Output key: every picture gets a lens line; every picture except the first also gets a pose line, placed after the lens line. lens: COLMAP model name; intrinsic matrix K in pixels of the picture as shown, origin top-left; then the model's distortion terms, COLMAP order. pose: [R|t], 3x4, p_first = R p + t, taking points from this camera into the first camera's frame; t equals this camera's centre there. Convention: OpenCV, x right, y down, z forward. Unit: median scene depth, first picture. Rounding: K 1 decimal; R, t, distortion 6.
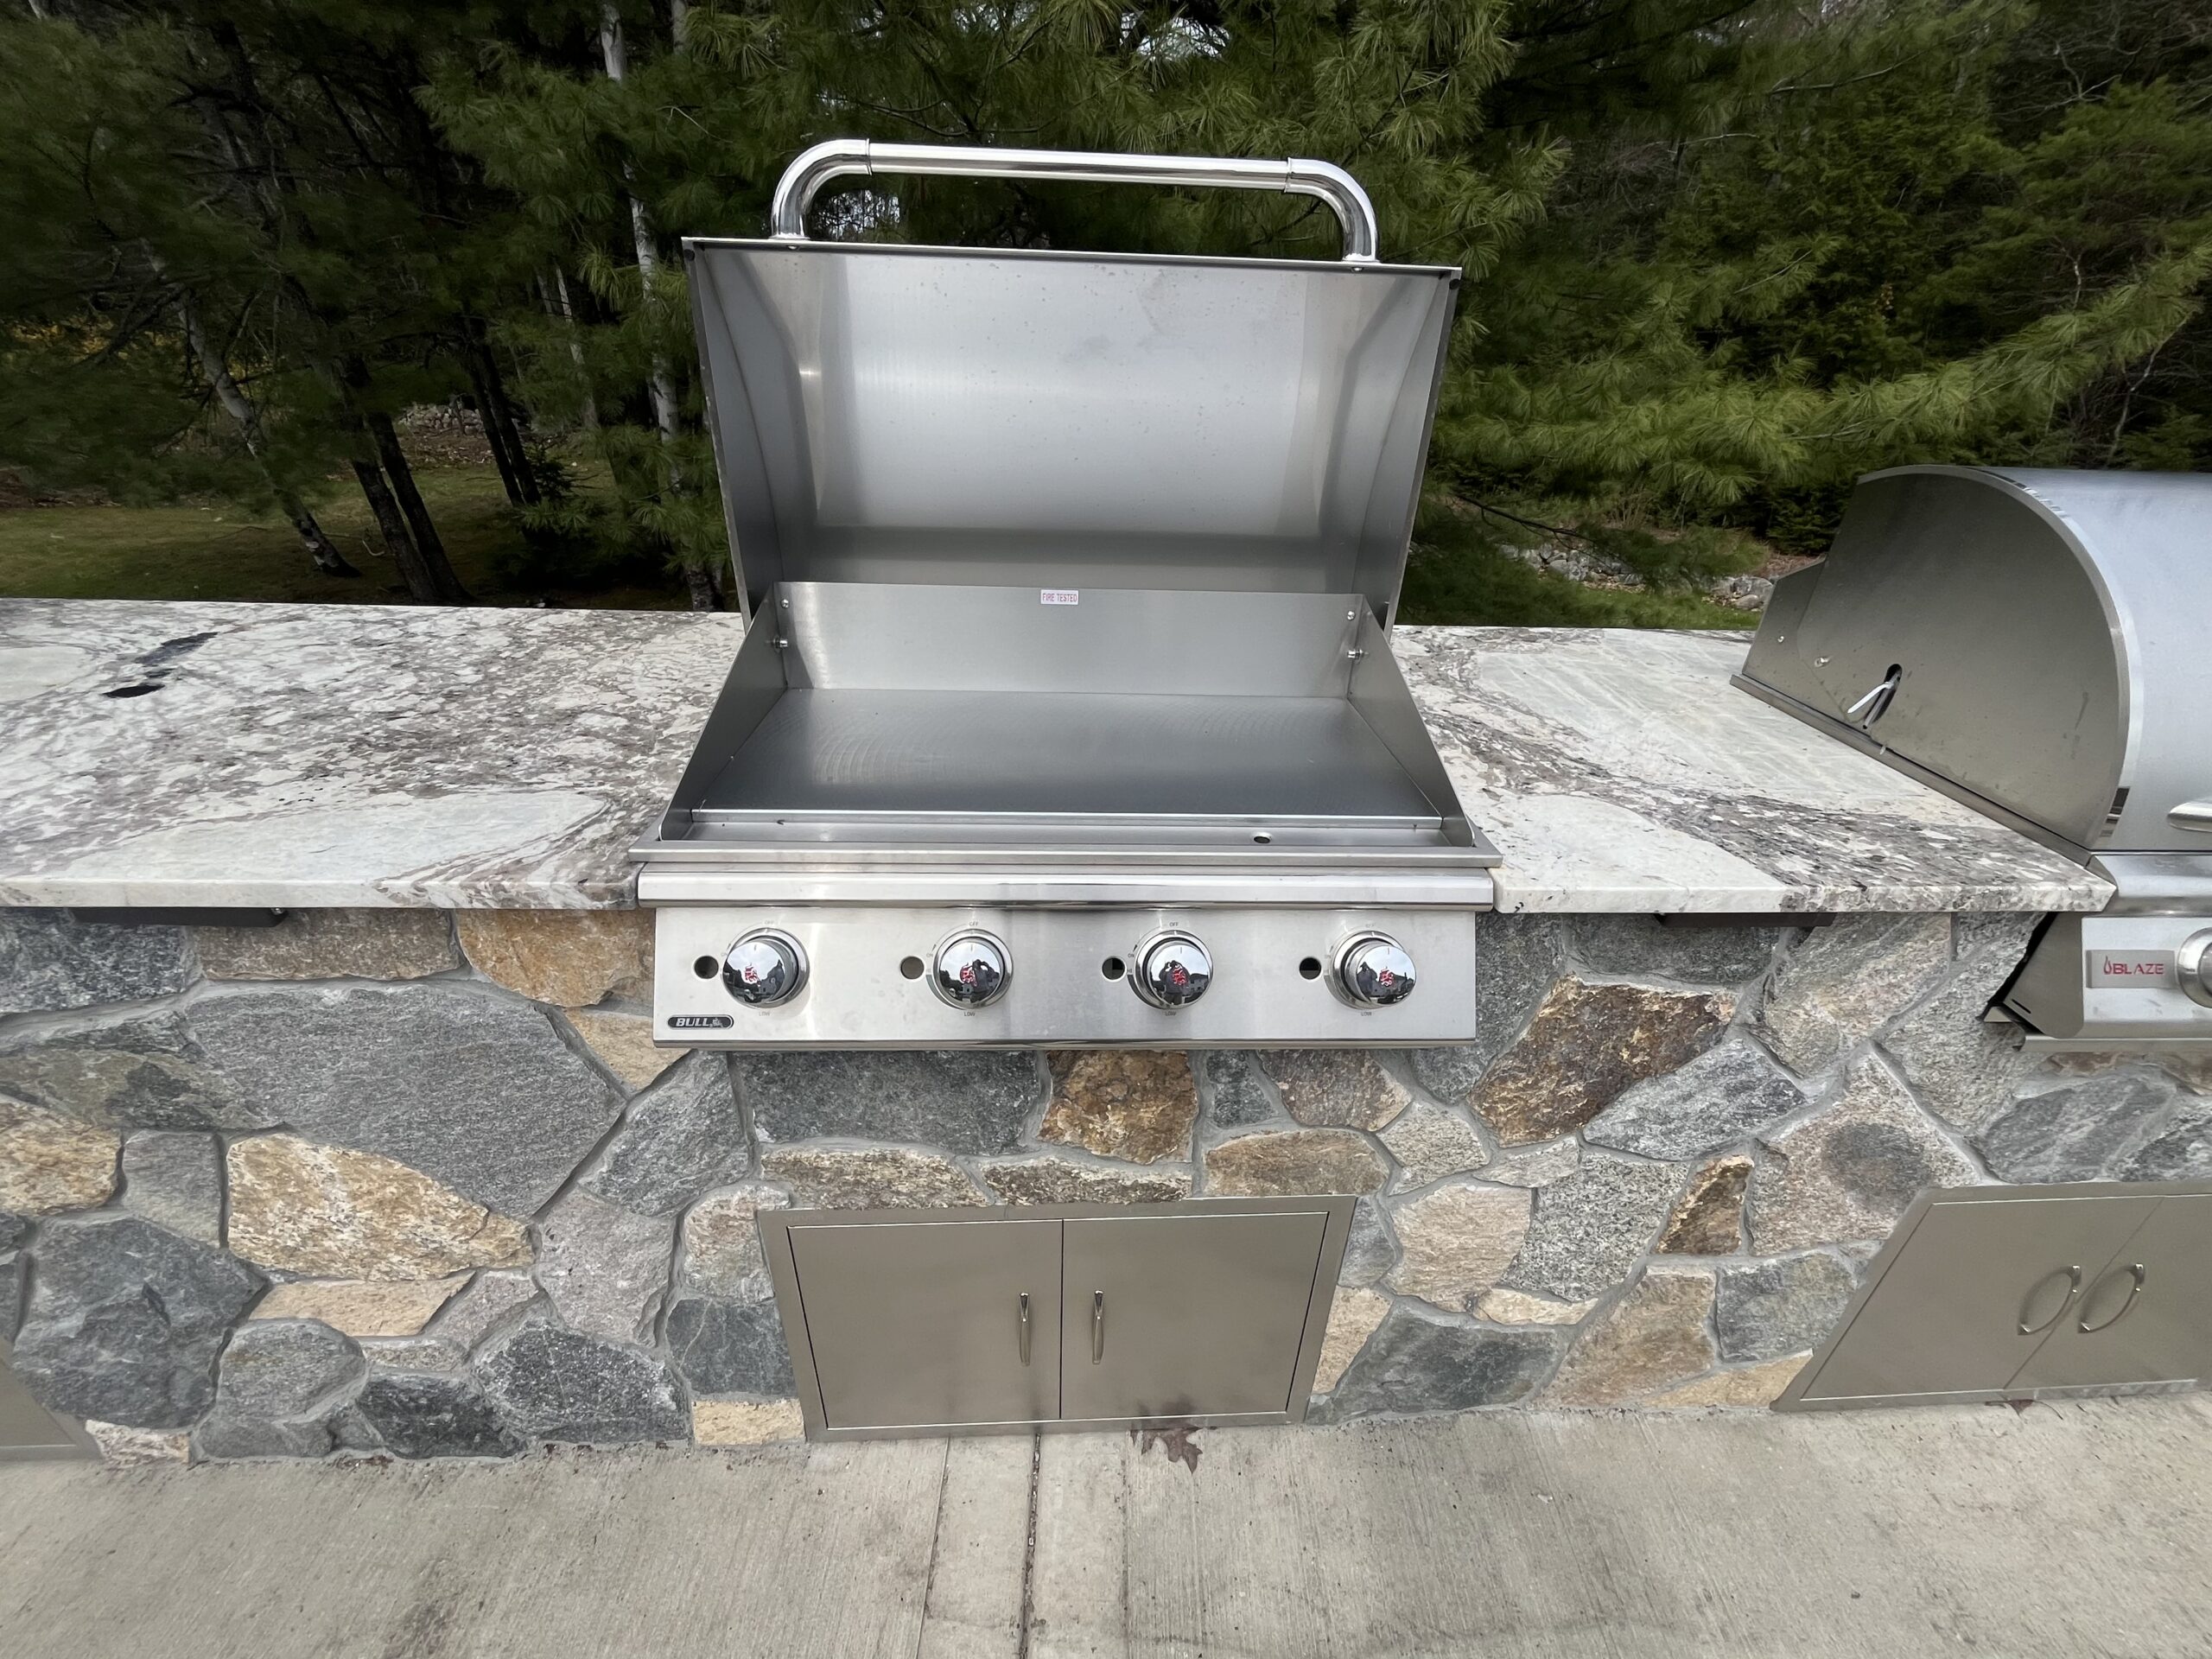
lens RADIAL K [[894.3, 0, 1100.0], [0, 894.3, 825.1], [0, 0, 1]] dist [0.006493, 0.000537]
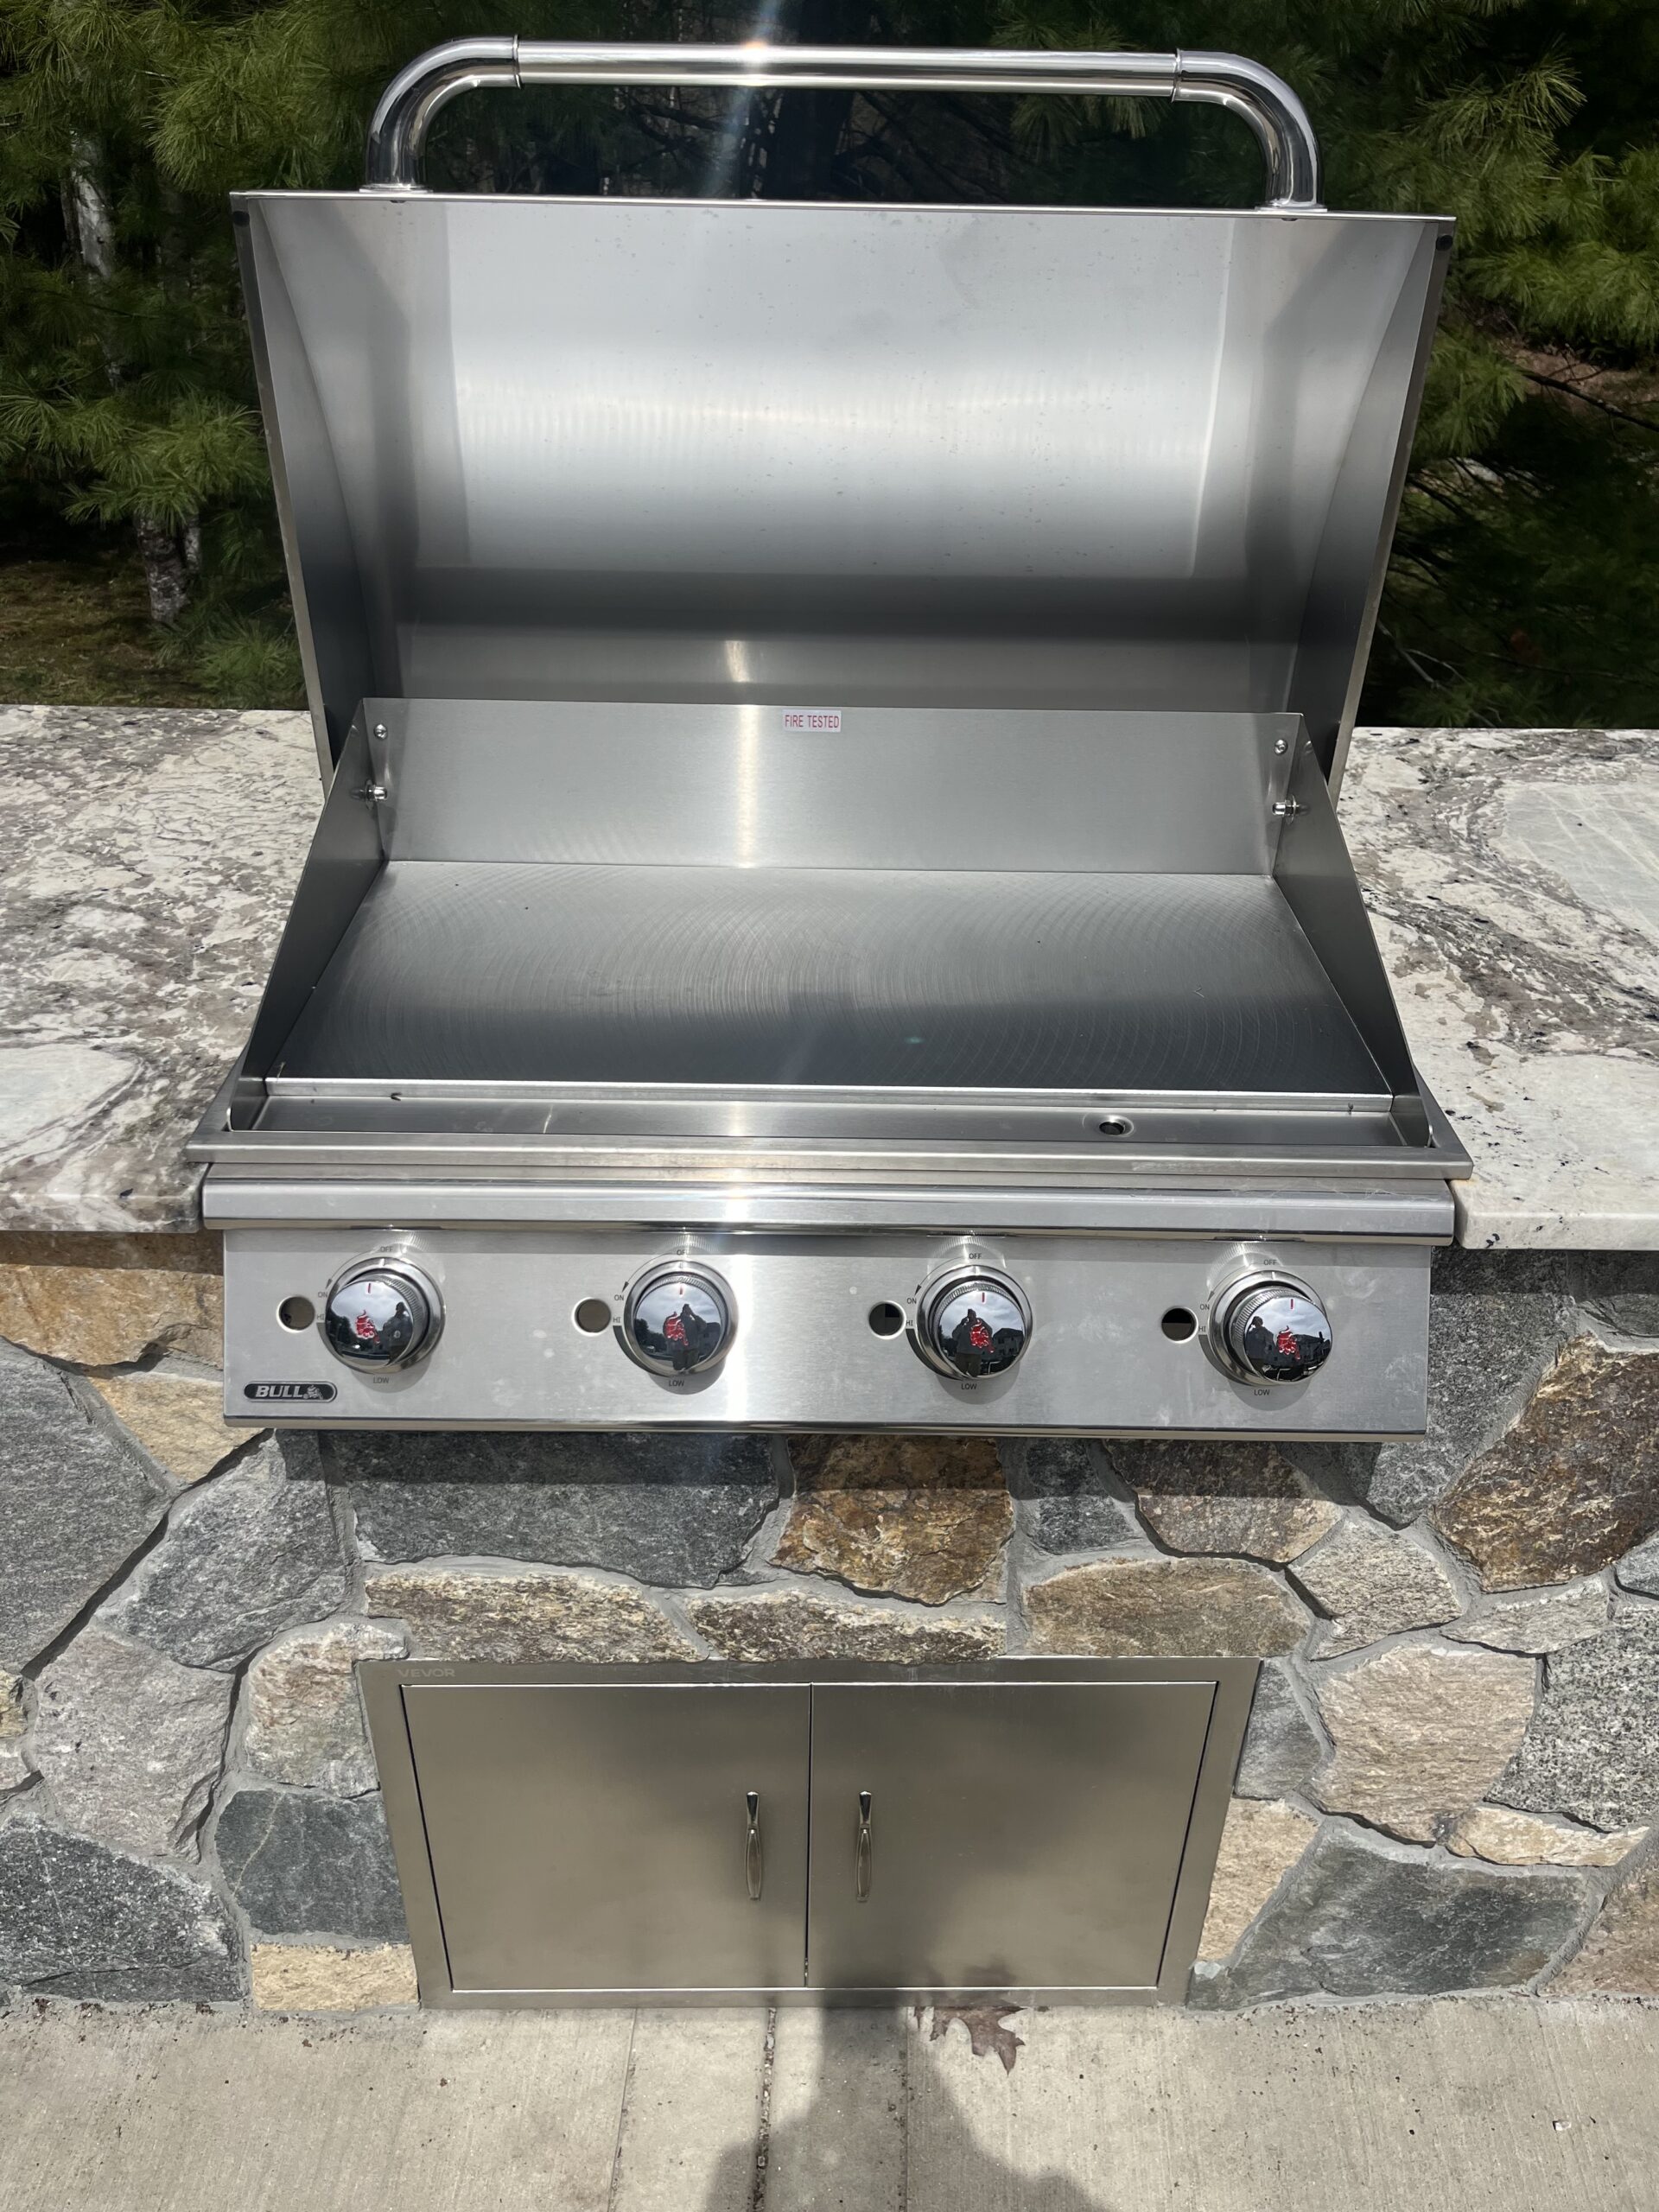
lens RADIAL K [[1652.7, 0, 826.2], [0, 1652.7, 1089.7], [0, 0, 1]] dist [0.064726, -0.065950]
pose [[0.999260, 0.008286, -0.037548, 0.012165], [-0.005877, 0.997945, 0.063804, -0.076134], [0.037999, -0.063536, 0.997256, -0.198757]]
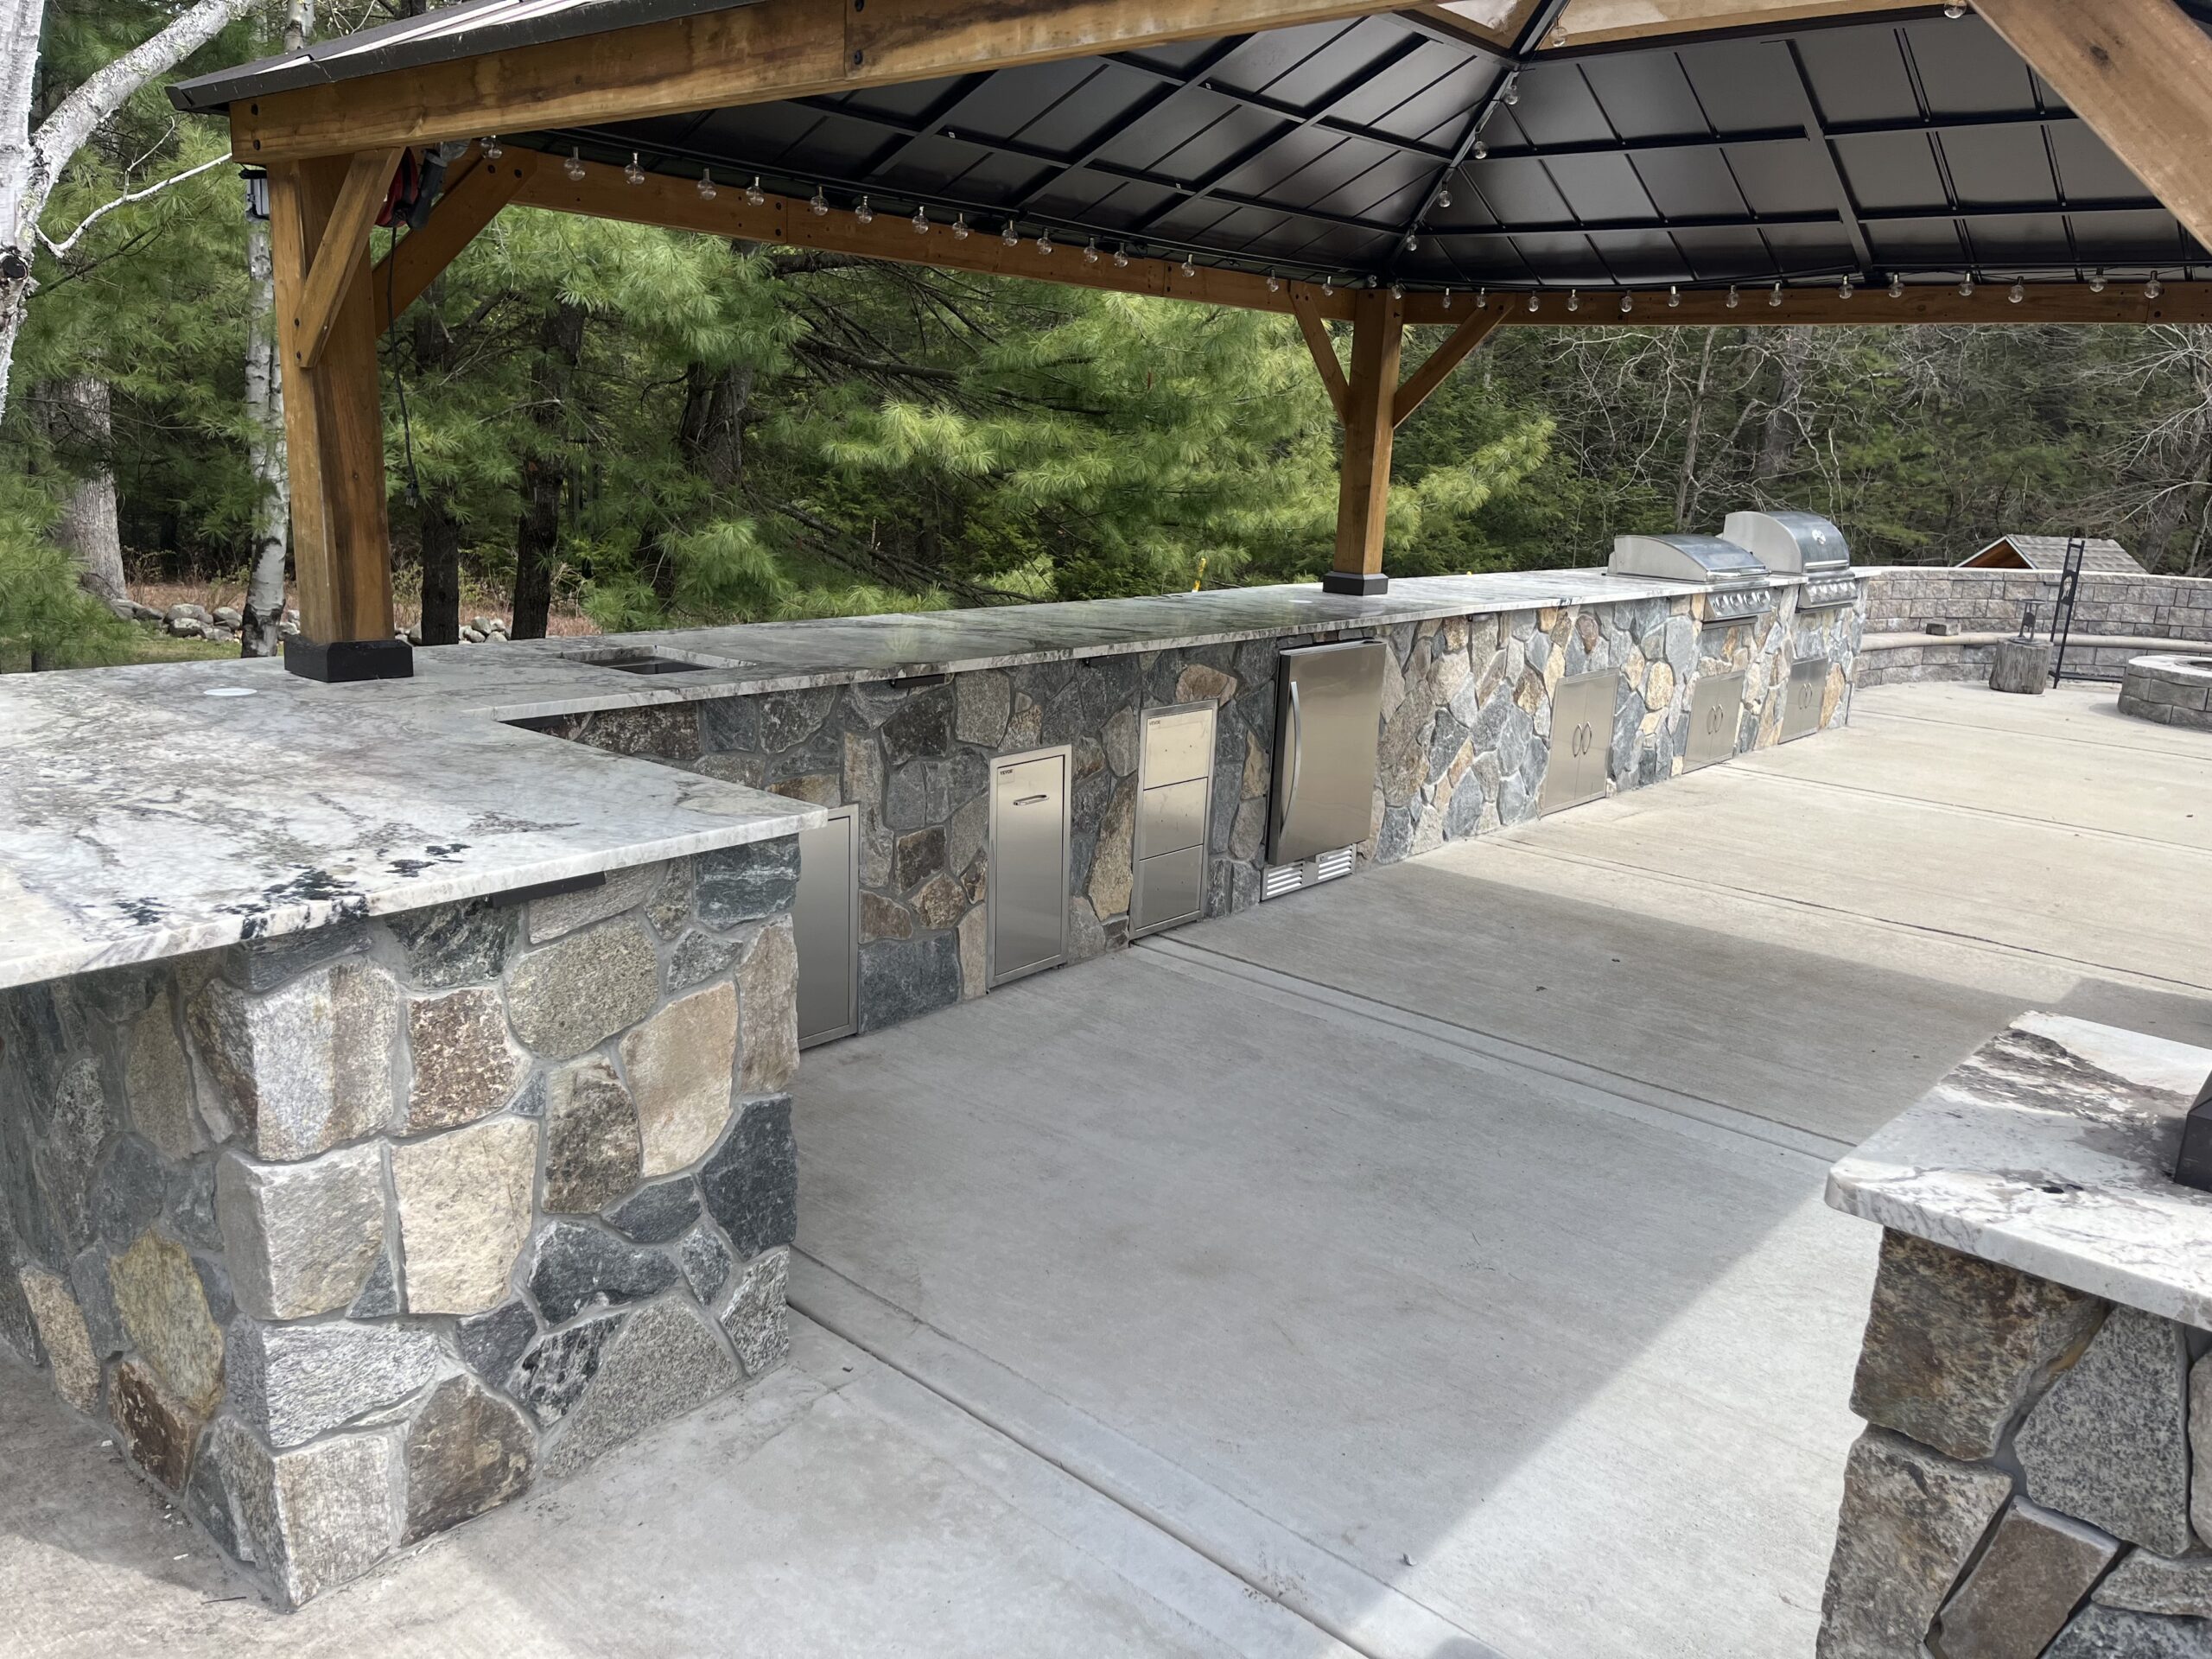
lens RADIAL K [[1652.7, 0, 1096.3], [0, 1652.7, 831.3], [0, 0, 1]] dist [0.064726, -0.065950]
pose [[0.683145, -0.165414, 0.711302, -7.897452], [0.320875, 0.942941, -0.088892, 0.871260], [-0.656012, 0.288966, 0.697243, -2.406971]]
